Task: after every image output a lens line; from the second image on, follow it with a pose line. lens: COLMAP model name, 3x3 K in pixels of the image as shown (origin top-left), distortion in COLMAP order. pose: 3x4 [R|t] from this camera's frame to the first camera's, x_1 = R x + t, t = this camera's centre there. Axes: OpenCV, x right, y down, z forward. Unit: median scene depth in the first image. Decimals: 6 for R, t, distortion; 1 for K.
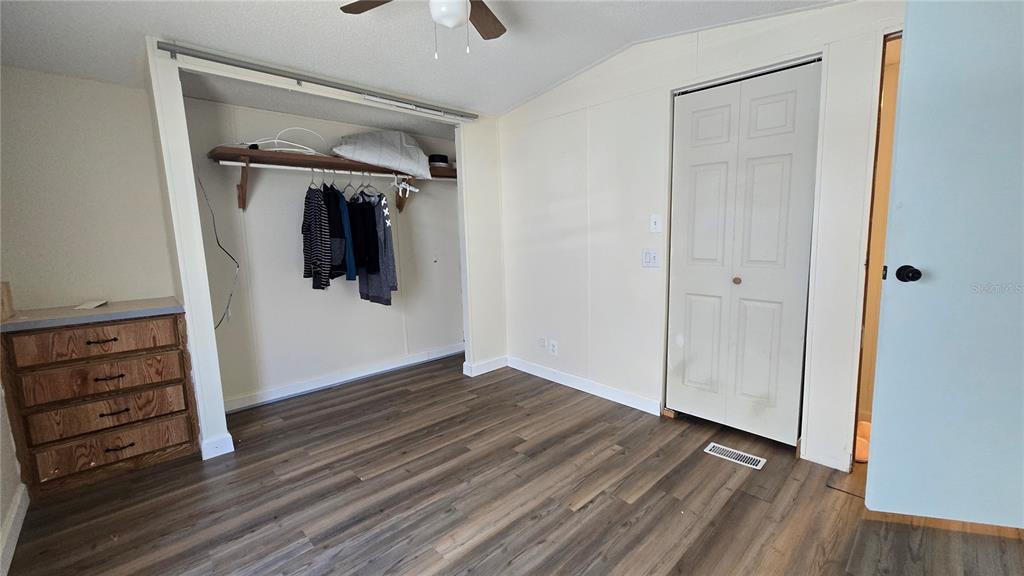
lens RADIAL K [[418.7, 0, 509.8], [0, 418.7, 284.4], [0, 0, 1]] dist [-0.005376, 0.001357]
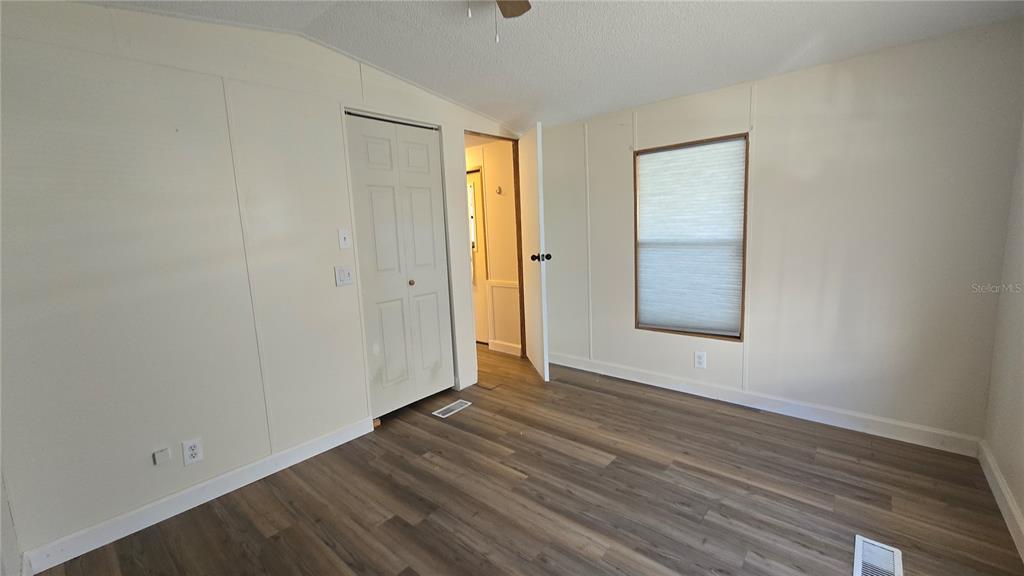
lens RADIAL K [[418.7, 0, 515.1], [0, 418.7, 278.9], [0, 0, 1]] dist [-0.005376, 0.001357]
pose [[-0.093144, -0.099413, 0.990677, -0.775369], [0.178544, 0.977206, 0.114848, -0.115492], [-0.979513, 0.187577, -0.073271, 0.831986]]
